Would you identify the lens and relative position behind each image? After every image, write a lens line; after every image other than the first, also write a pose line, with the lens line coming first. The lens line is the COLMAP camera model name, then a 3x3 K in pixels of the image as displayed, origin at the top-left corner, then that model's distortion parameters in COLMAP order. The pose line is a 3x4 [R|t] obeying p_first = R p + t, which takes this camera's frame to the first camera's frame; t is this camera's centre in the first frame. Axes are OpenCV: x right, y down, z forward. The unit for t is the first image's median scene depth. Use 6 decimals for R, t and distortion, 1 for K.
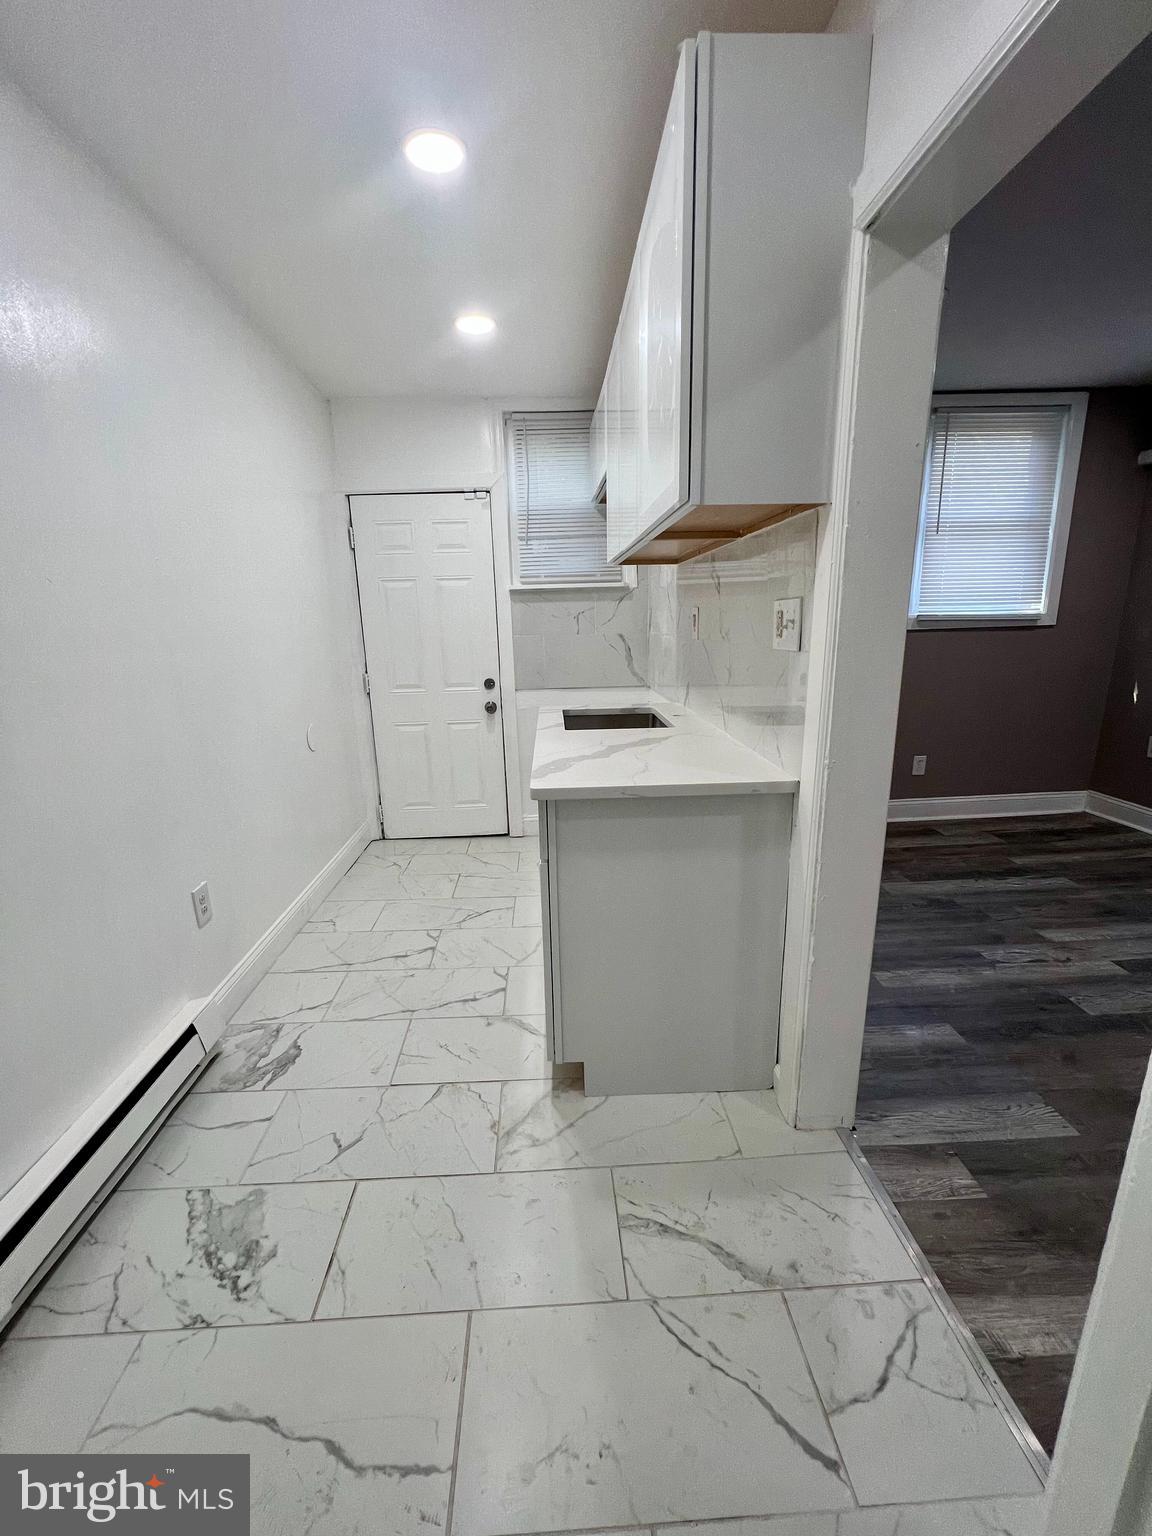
lens RADIAL K [[618.4, 0, 568.8], [0, 618.4, 767.5], [0, 0, 1]] dist [-0.007701, 0.002135]
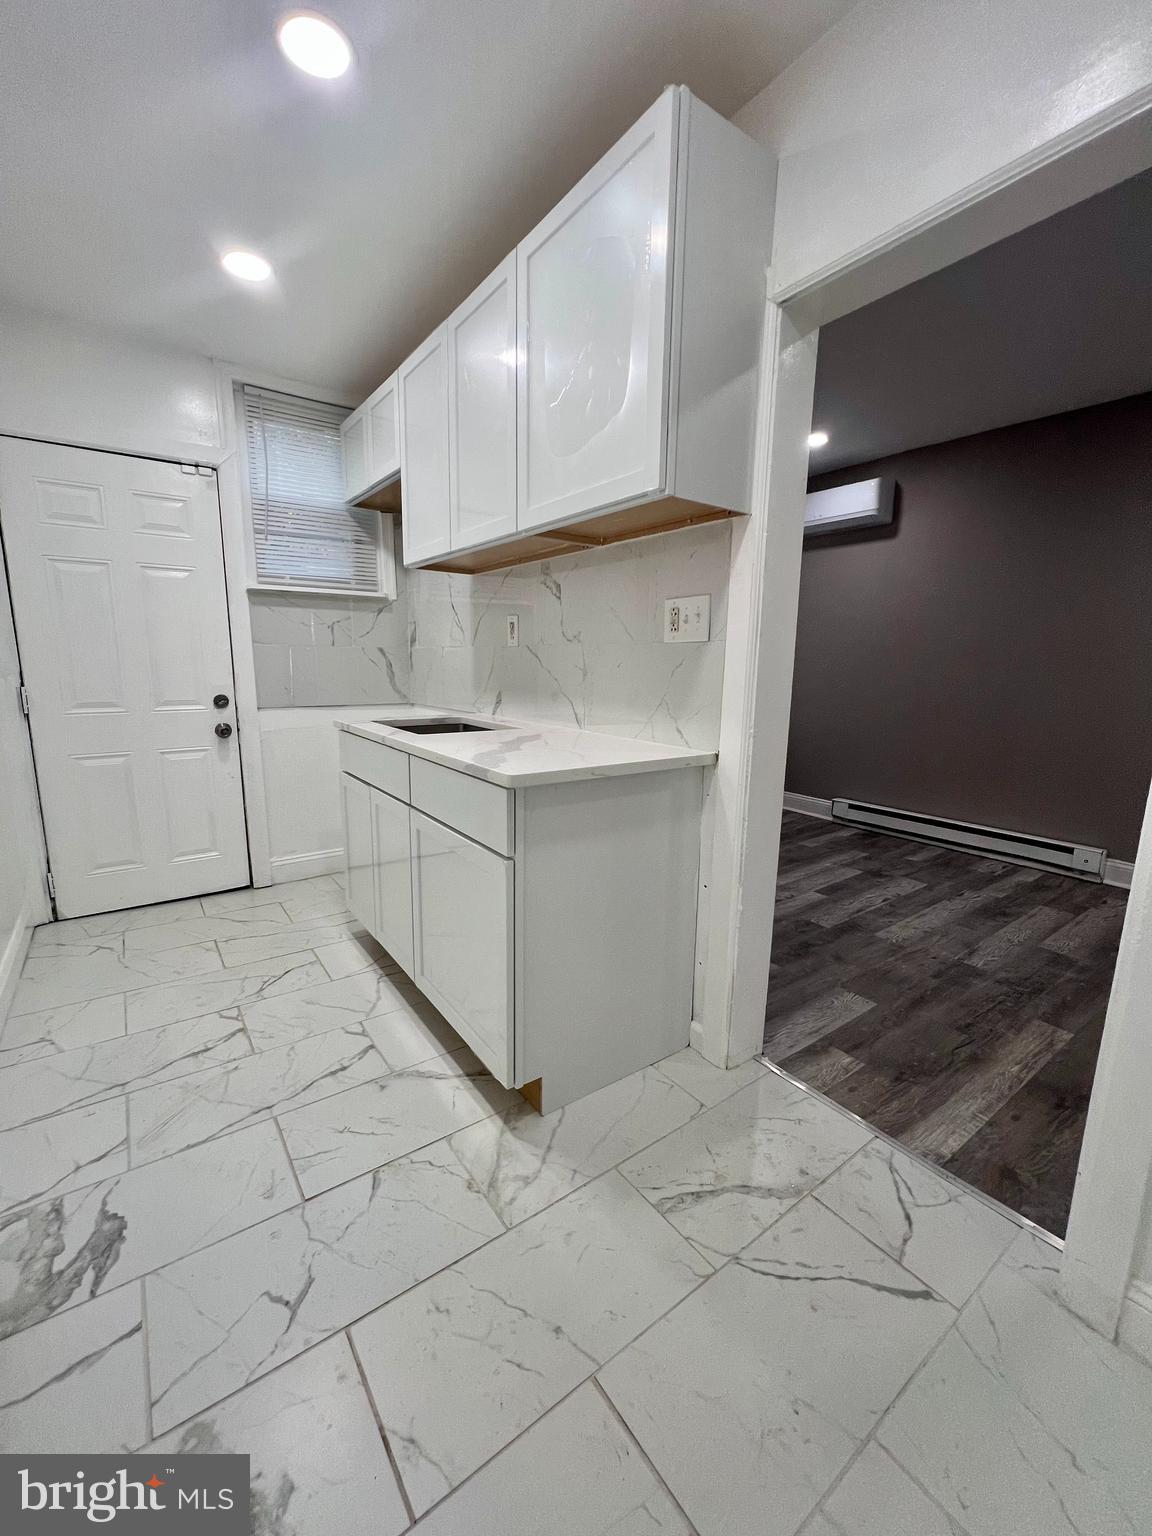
lens RADIAL K [[618.4, 0, 580.2], [0, 618.4, 765.9], [0, 0, 1]] dist [-0.007701, 0.002135]
pose [[0.831155, -0.058508, 0.552953, -0.209343], [0.096730, 0.994500, -0.040168, 0.029661], [-0.547562, 0.086873, 0.832243, 0.082818]]
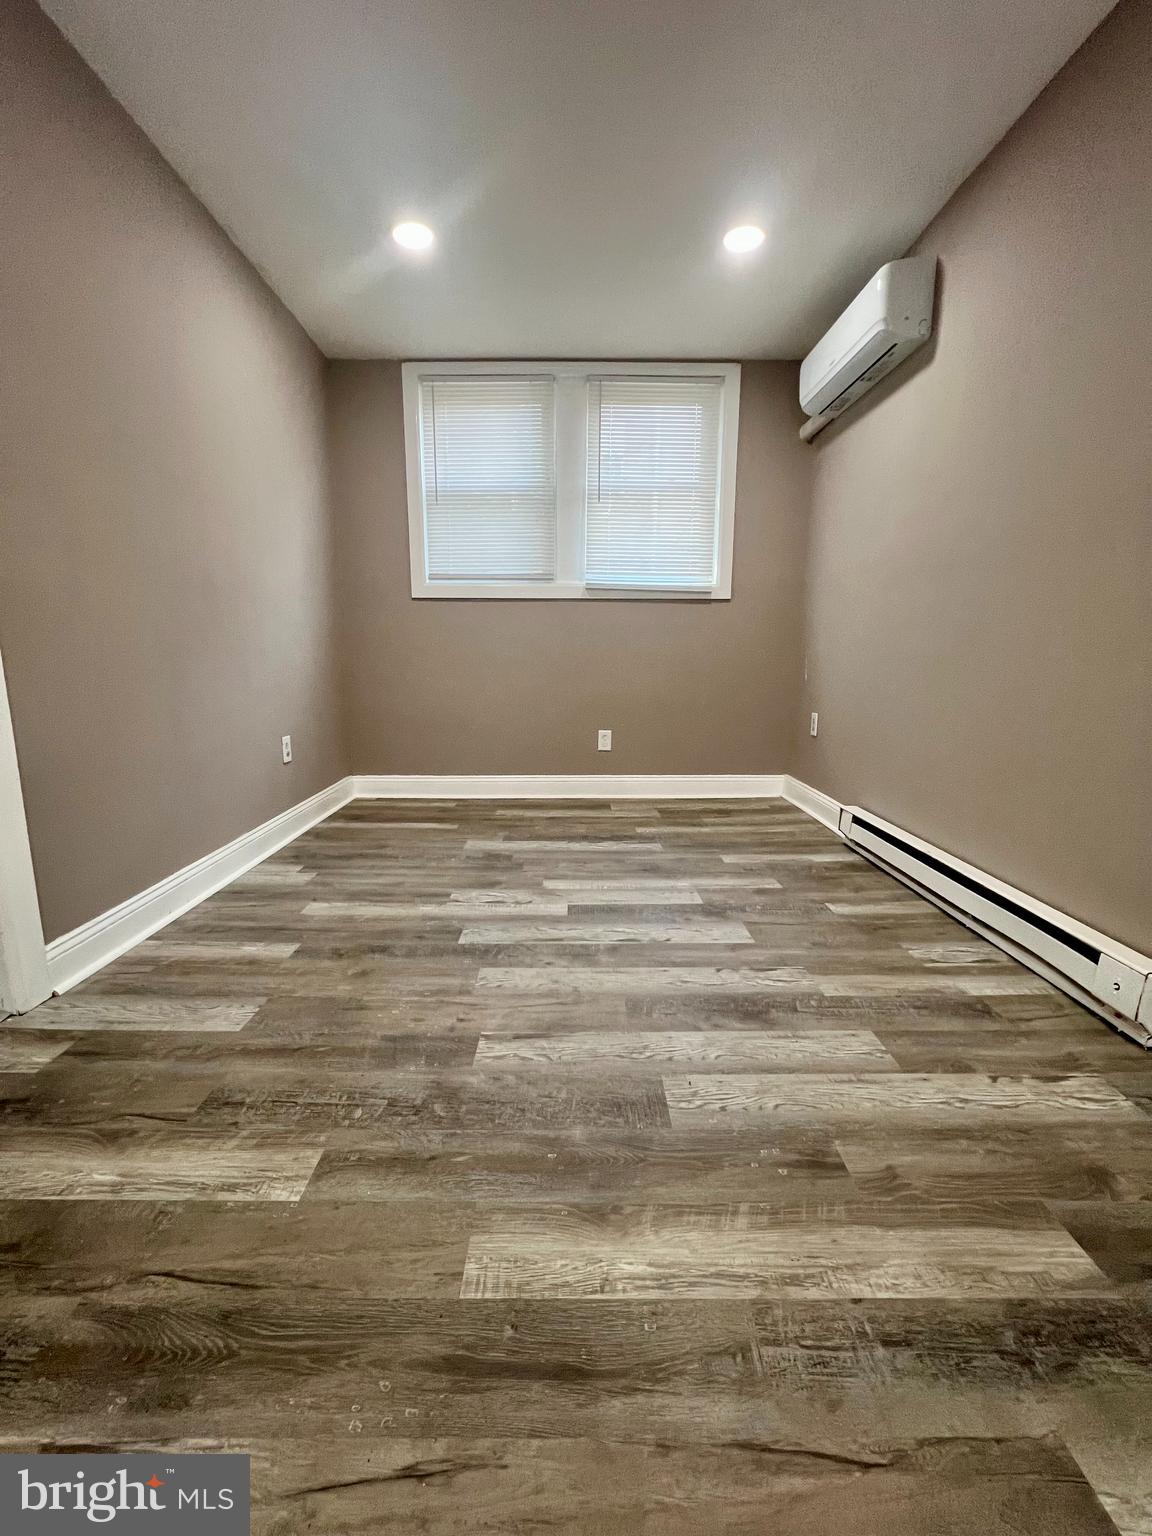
lens RADIAL K [[618.4, 0, 588.4], [0, 618.4, 771.9], [0, 0, 1]] dist [-0.007701, 0.002135]
pose [[0.998532, 0.039514, -0.037060, 0.663825], [-0.041388, 0.997828, -0.051241, 0.111436], [0.034955, 0.052700, 0.997998, 0.028417]]
